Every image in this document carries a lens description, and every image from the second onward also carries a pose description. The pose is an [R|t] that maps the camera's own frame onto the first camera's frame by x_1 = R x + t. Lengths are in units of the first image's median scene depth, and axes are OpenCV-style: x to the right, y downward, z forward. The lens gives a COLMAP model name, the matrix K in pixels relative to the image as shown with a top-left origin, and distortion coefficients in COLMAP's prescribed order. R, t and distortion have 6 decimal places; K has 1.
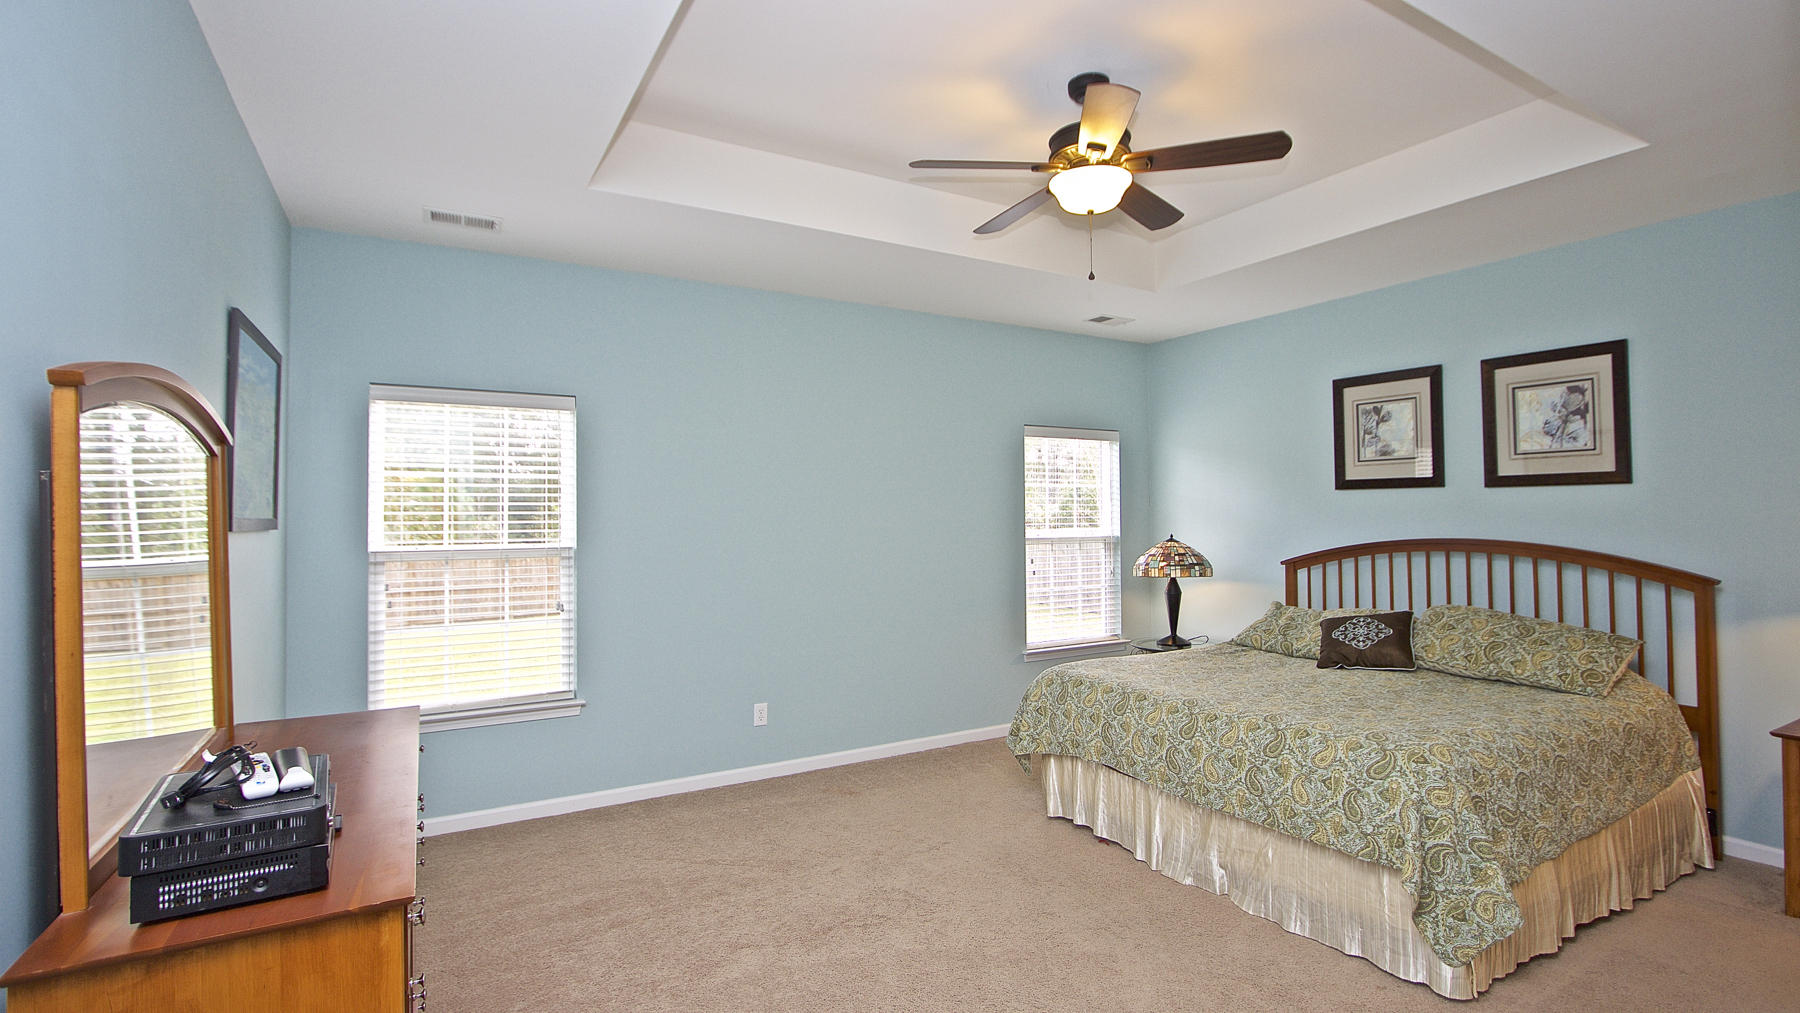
lens RADIAL K [[857.4, 0, 900.0], [0, 857.4, 506.5], [0, 0, 1]] dist [-0.018483, 0.001128]
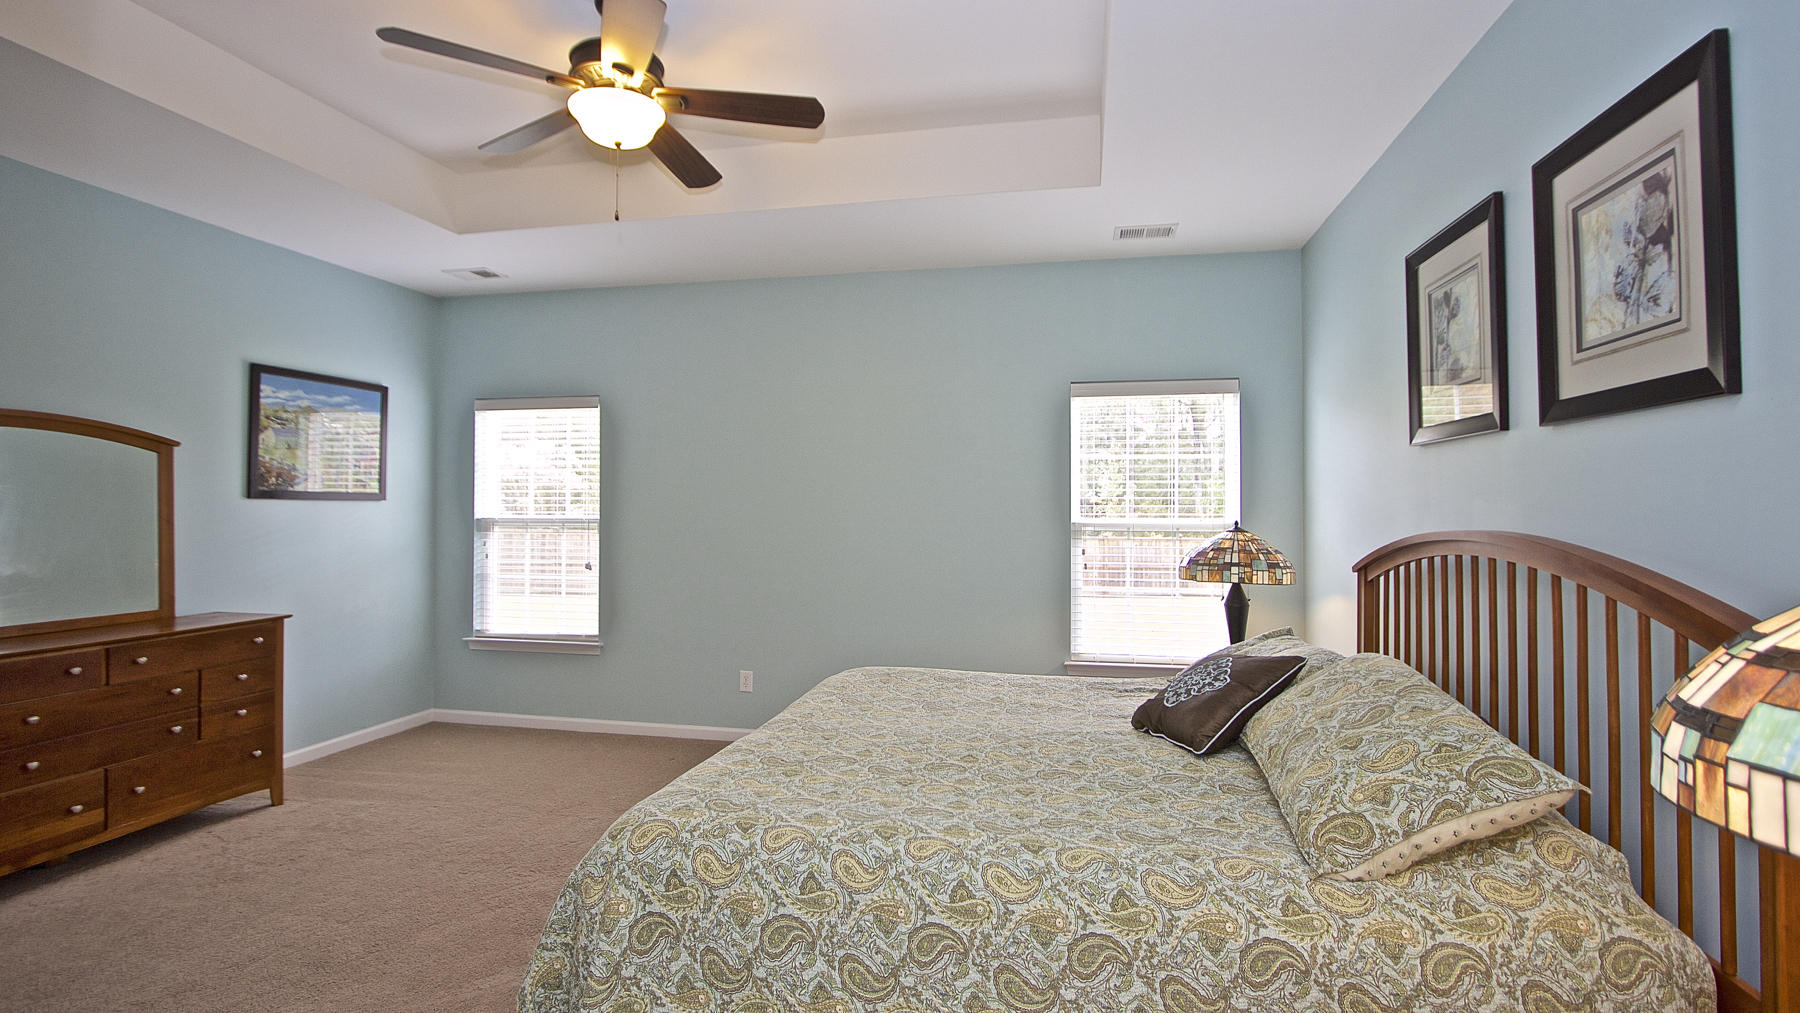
lens RADIAL K [[848.3, 0, 900.0], [0, 848.3, 506.5], [0, 0, 1]] dist [0.003095, -0.000010]
pose [[0.732646, 0.007360, -0.680570, 0.772166], [-0.000219, 0.999944, 0.010577, 0.018136], [0.680610, -0.007600, 0.732607, 0.409276]]
